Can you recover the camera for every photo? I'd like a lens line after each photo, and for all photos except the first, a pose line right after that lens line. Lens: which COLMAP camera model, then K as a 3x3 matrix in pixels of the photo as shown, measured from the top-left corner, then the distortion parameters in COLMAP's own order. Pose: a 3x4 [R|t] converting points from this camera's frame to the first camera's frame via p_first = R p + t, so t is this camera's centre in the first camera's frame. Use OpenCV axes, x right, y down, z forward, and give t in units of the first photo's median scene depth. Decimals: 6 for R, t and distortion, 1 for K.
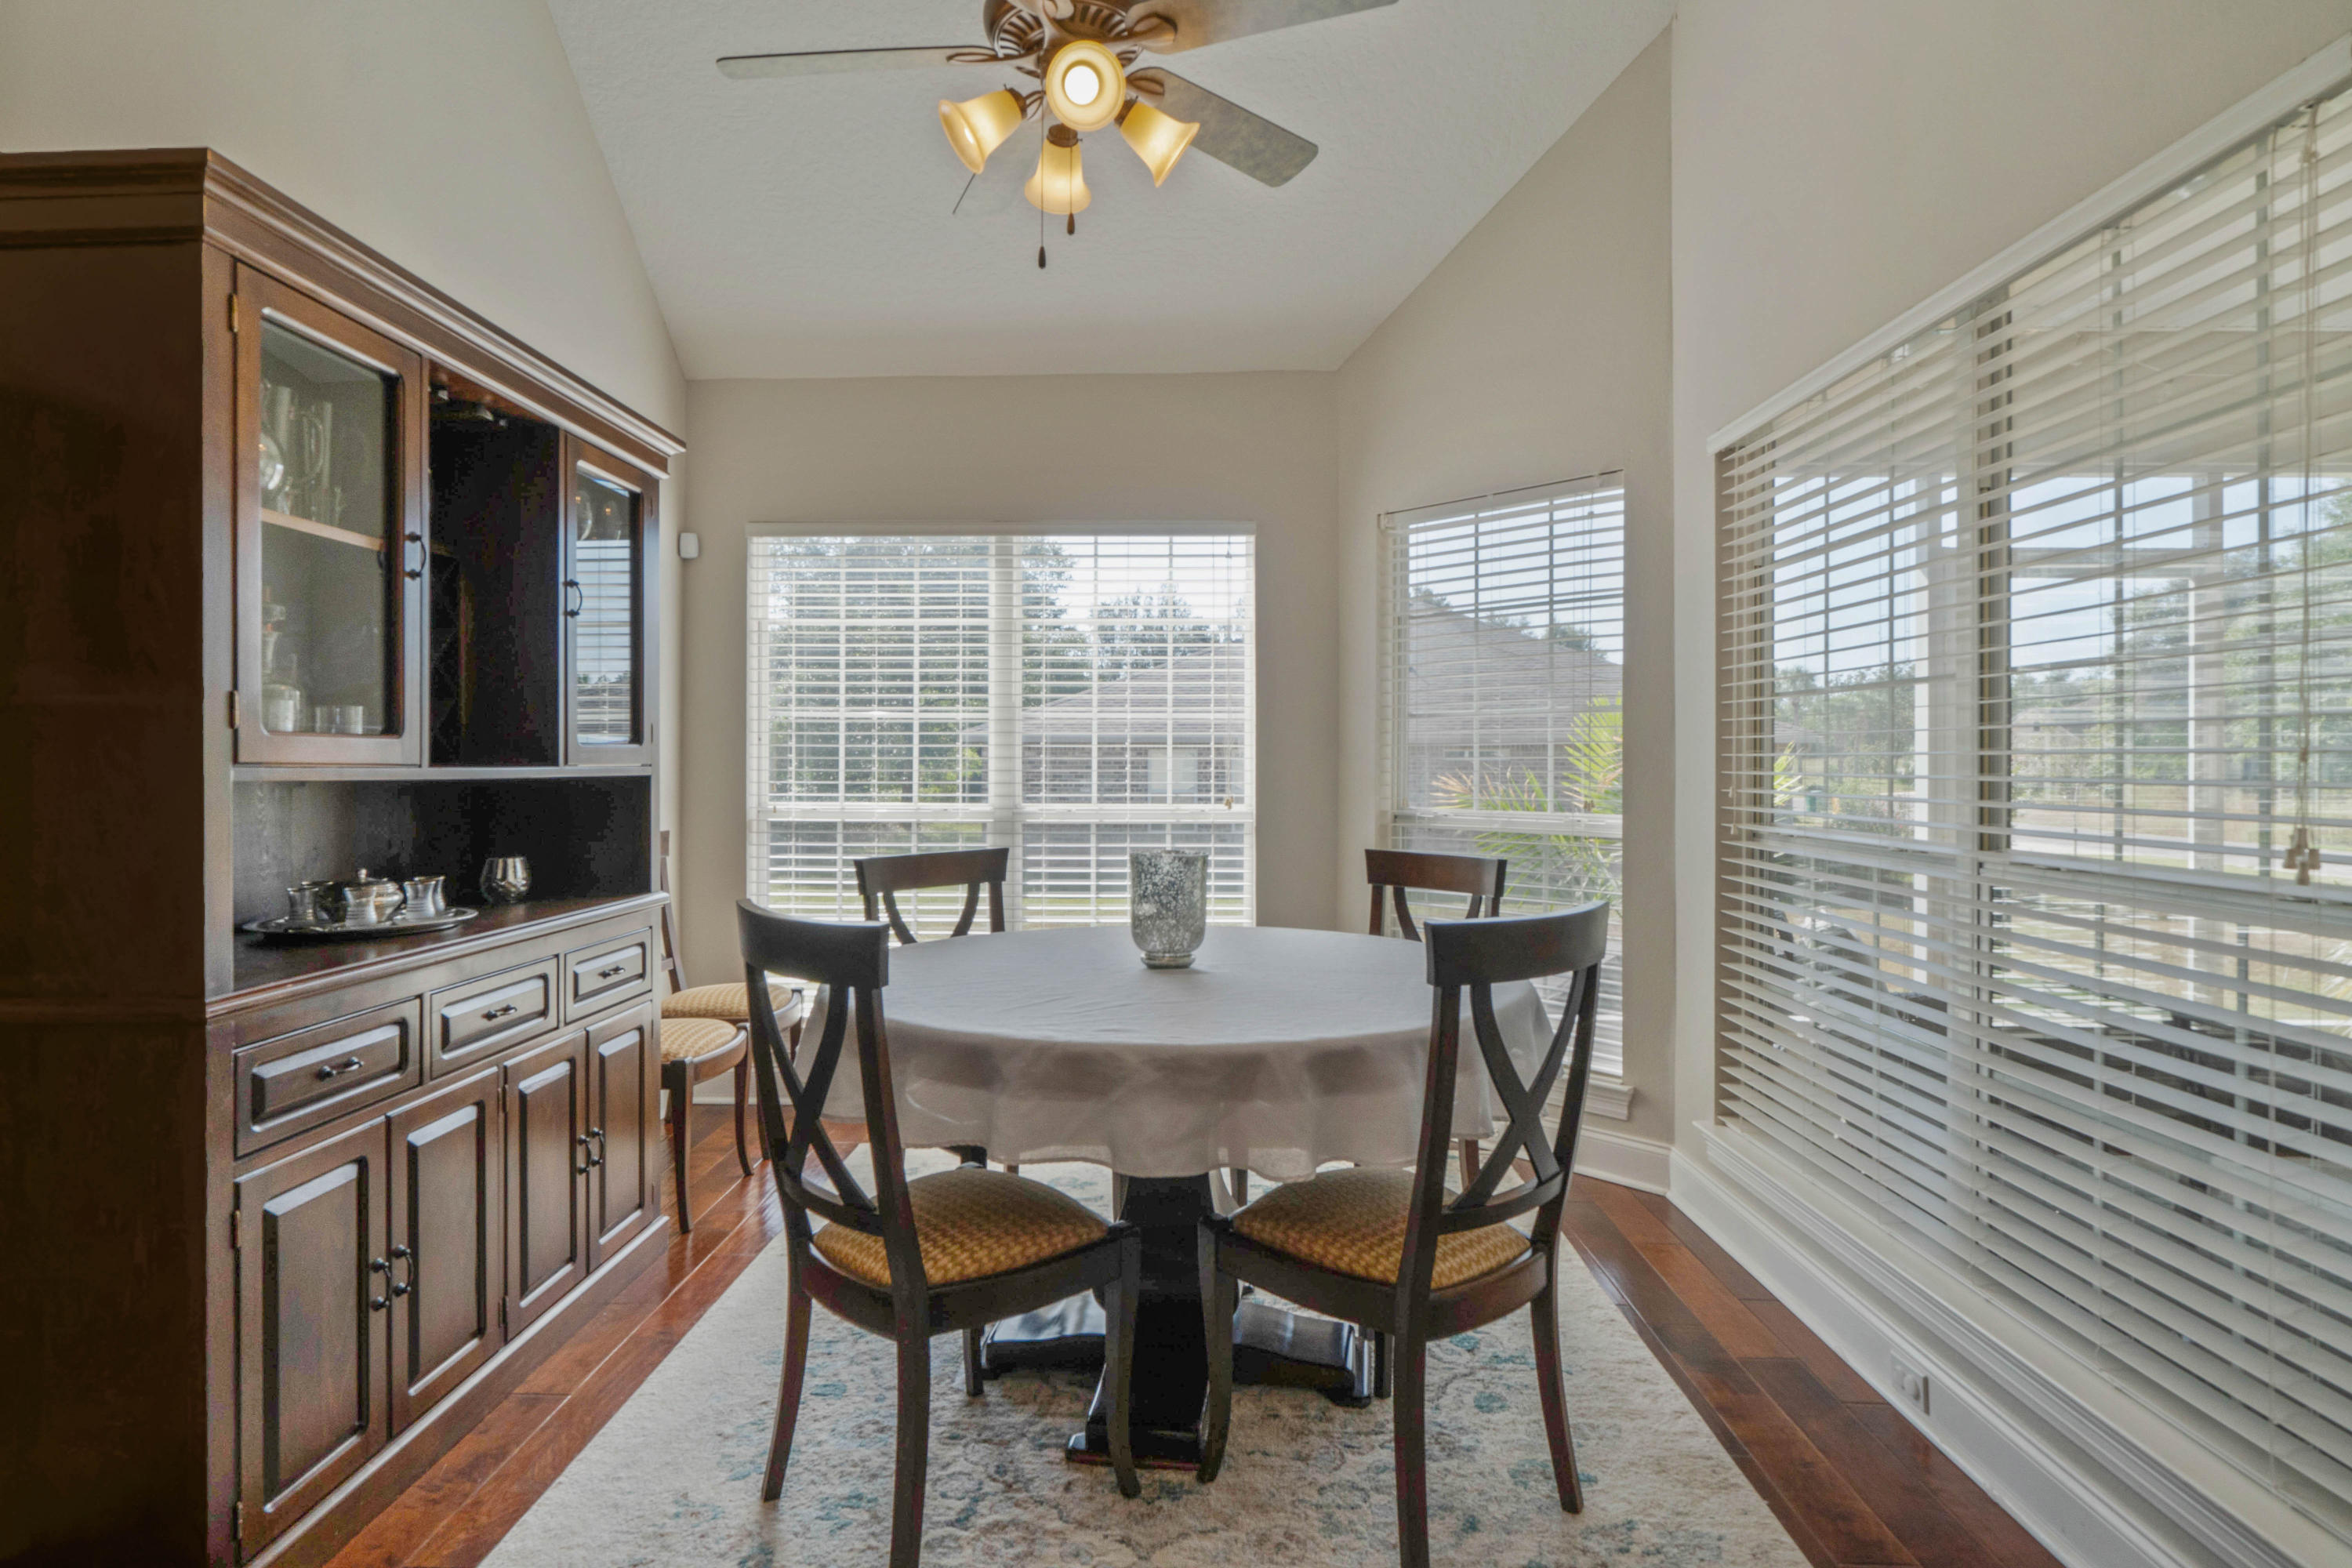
lens RADIAL K [[1253.0, 0, 1154.2], [0, 1253.0, 767.1], [0, 0, 1]] dist [-0.009386, 0.001360]
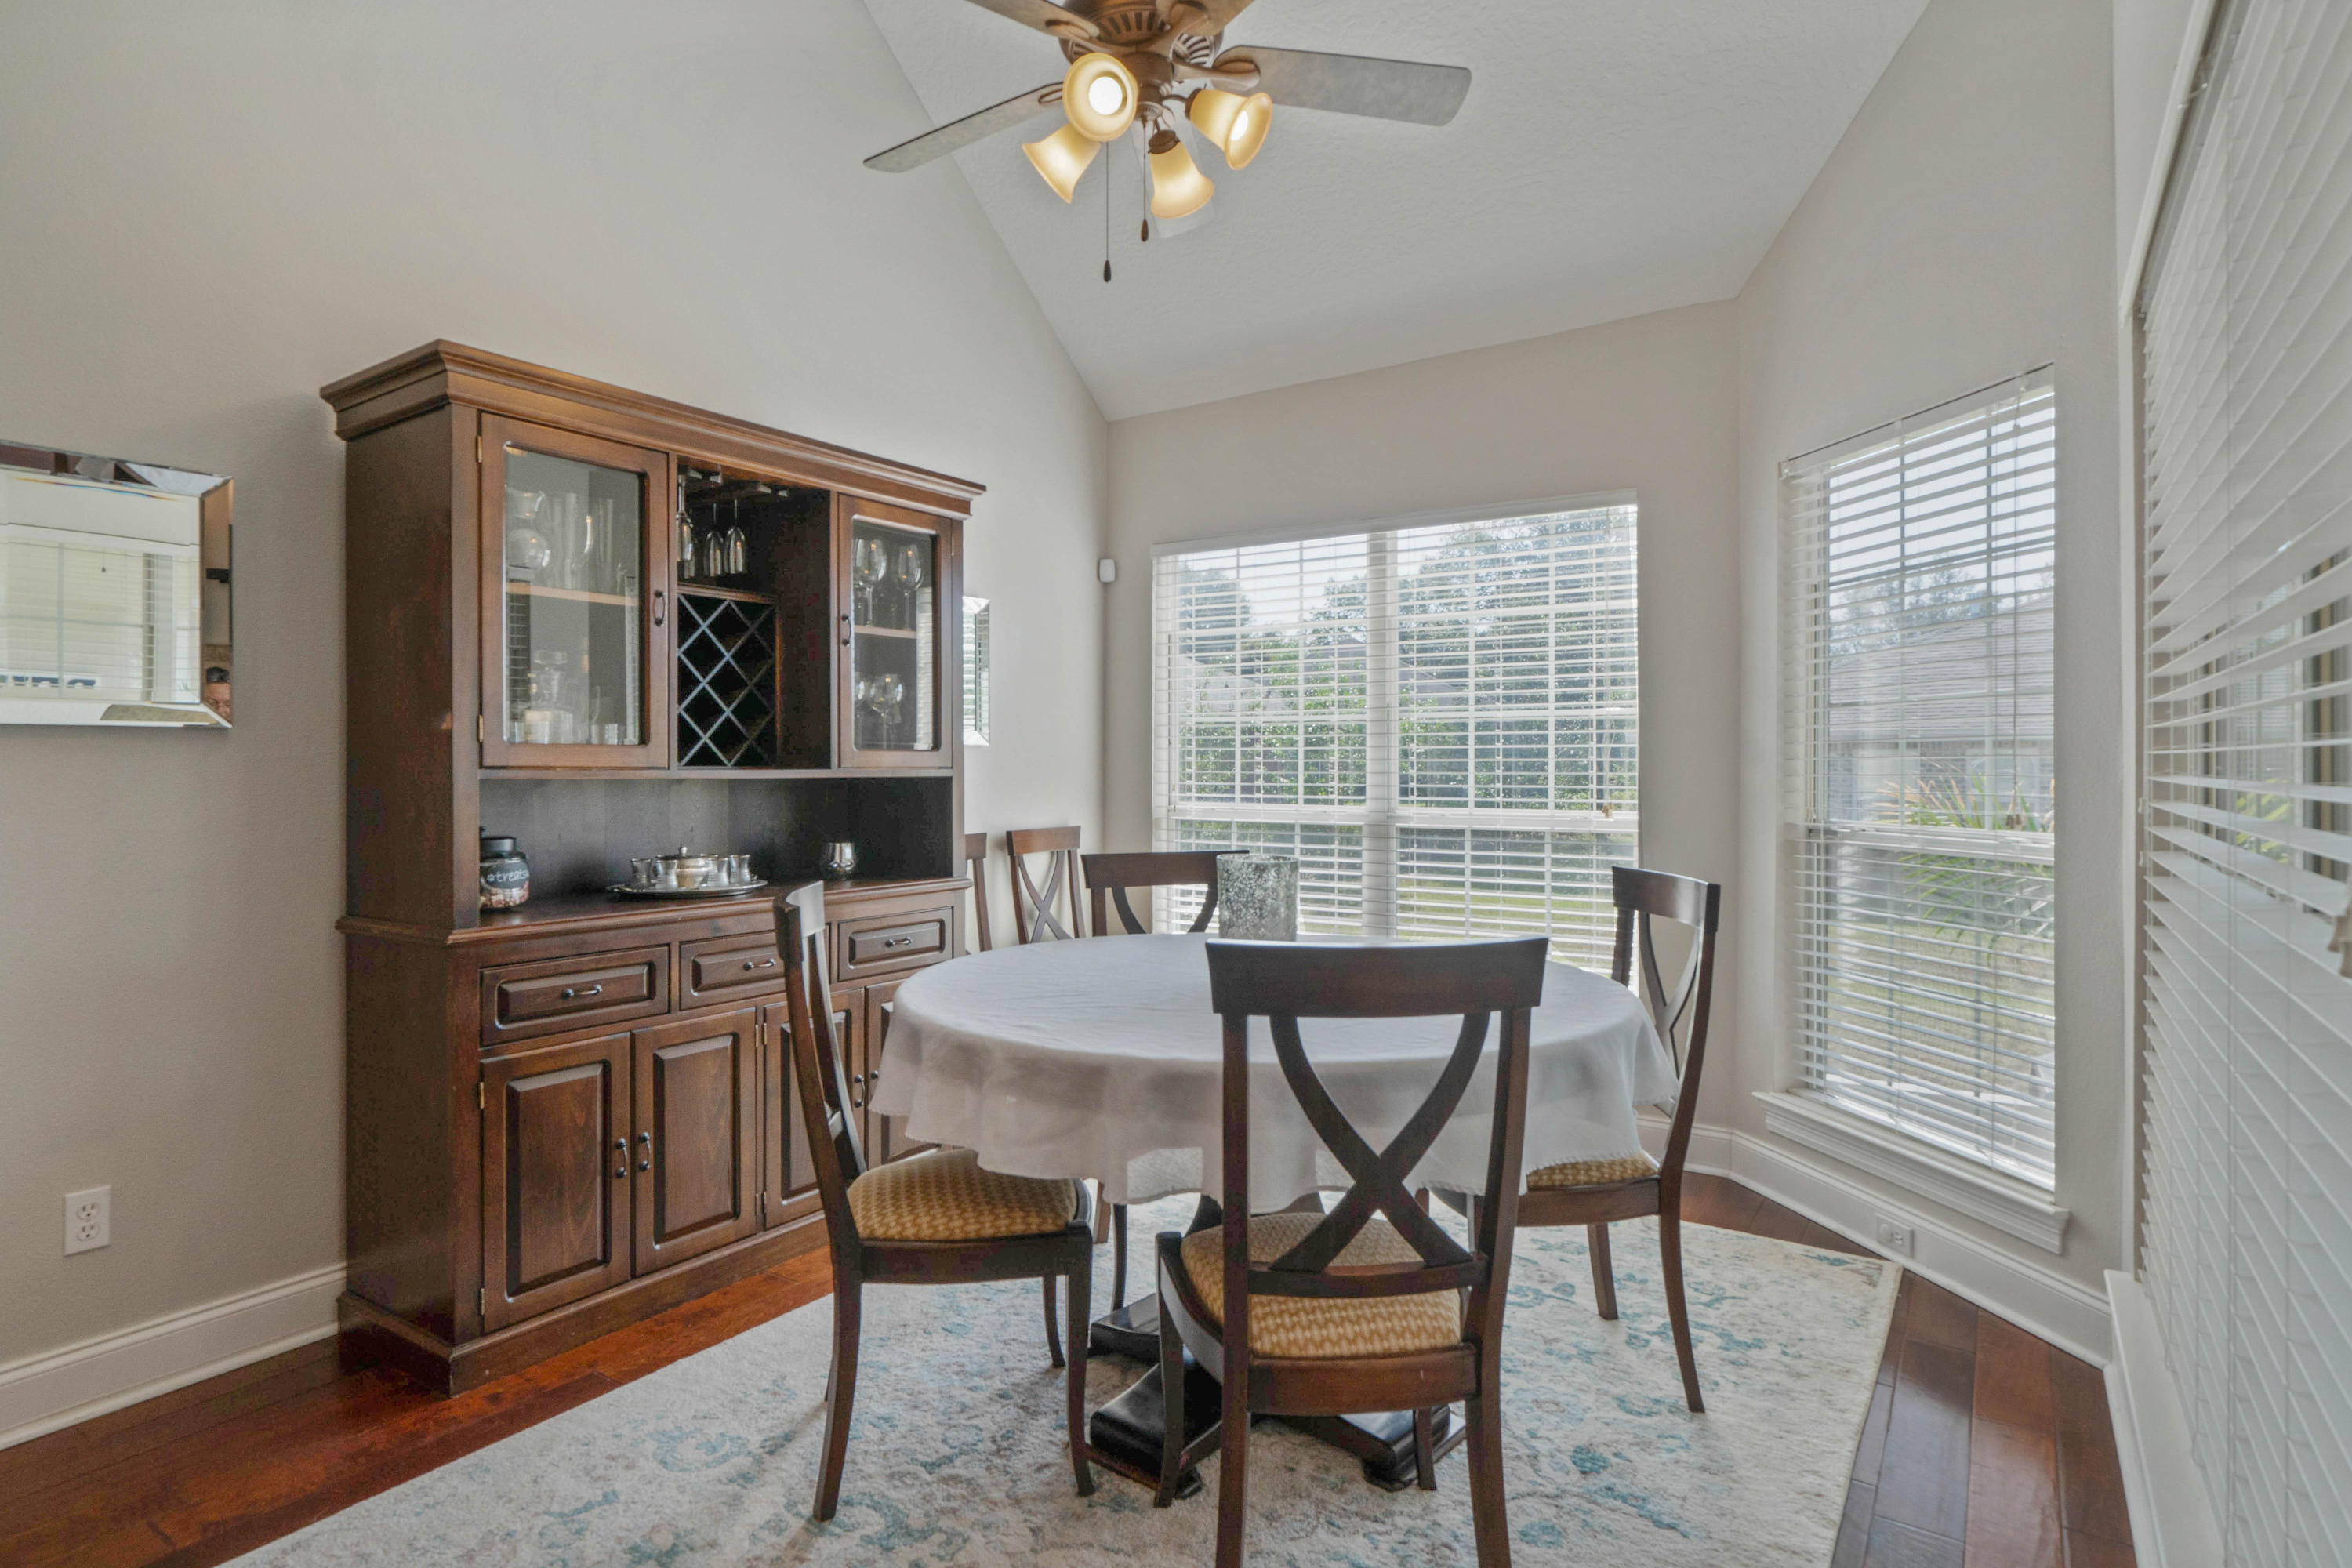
lens RADIAL K [[1259.6, 0, 1163.0], [0, 1259.6, 769.5], [0, 0, 1]] dist [-0.009082, -0.000958]
pose [[0.844000, 0.001477, -0.536342, 0.453000], [-0.000910, 0.999999, 0.001321, -0.001502], [0.536343, -0.000627, 0.844000, 0.142056]]
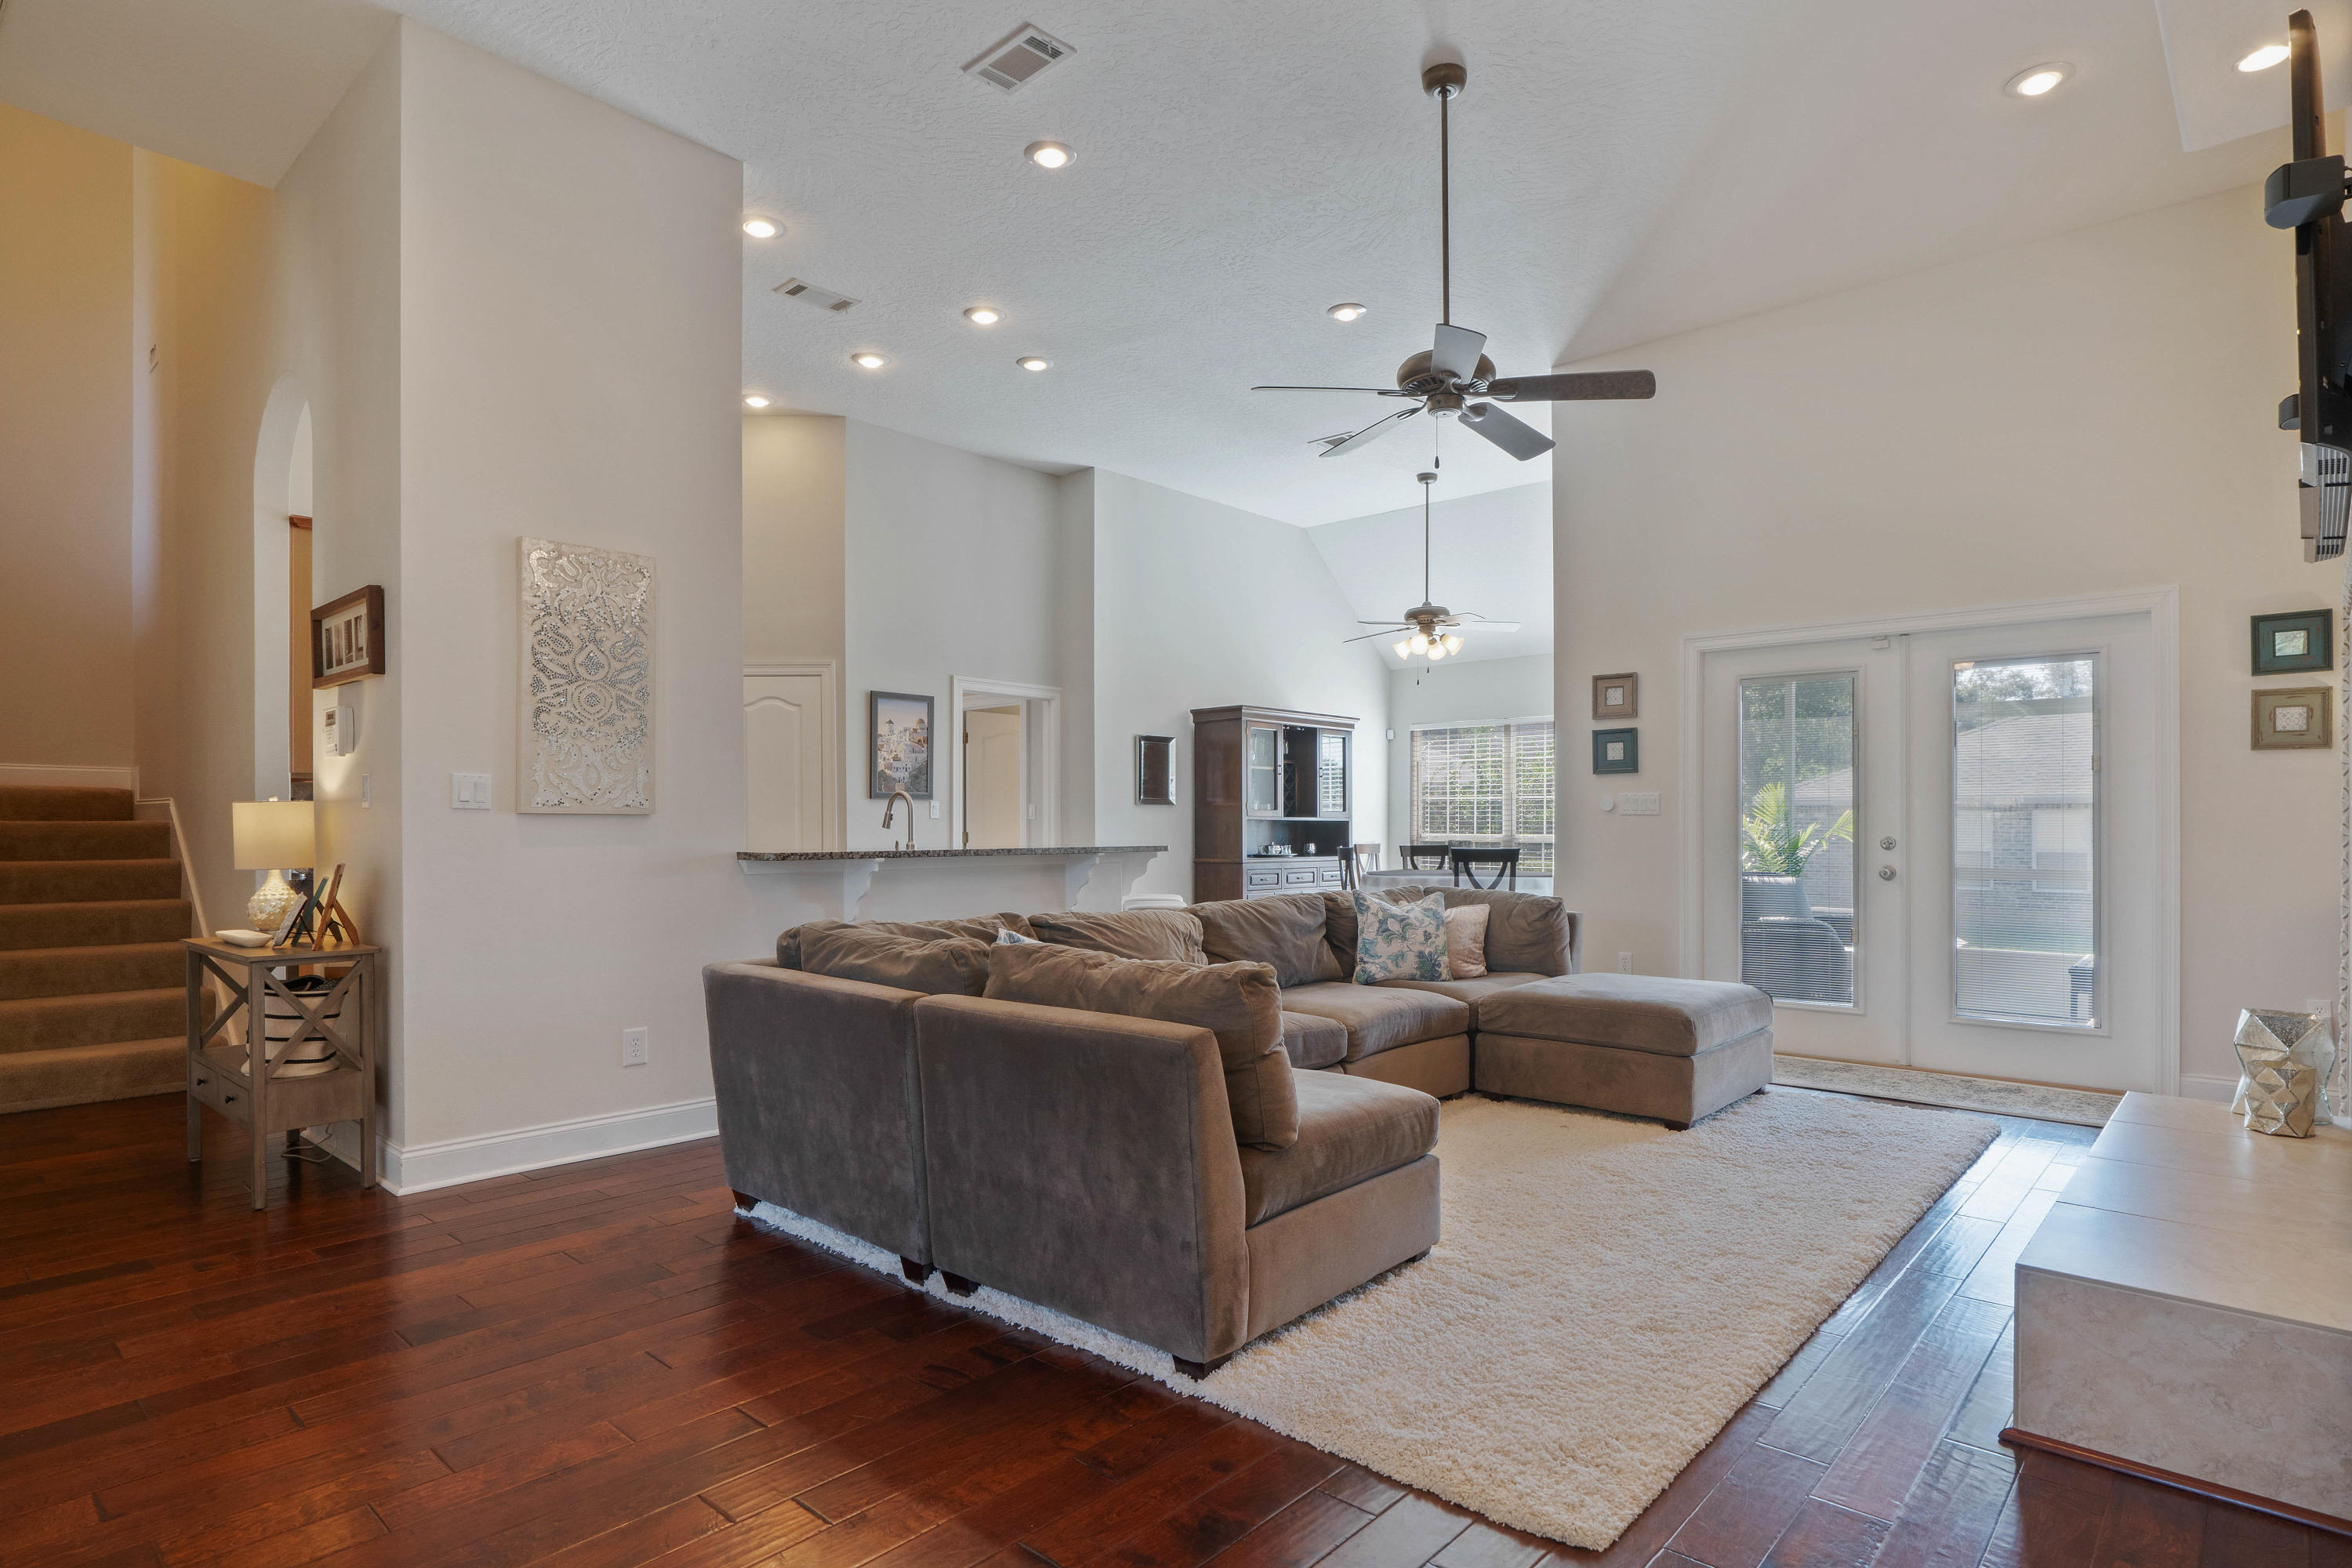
lens RADIAL K [[1237.7, 0, 1176.0], [0, 1237.7, 784.0], [0, 0, 1]] dist [-0.006403, -0.000511]
pose [[0.760439, -0.019888, -0.649105, 1.633545], [-0.003431, 0.999394, -0.034641, 0.030211], [0.649401, 0.028569, 0.759910, -2.133902]]
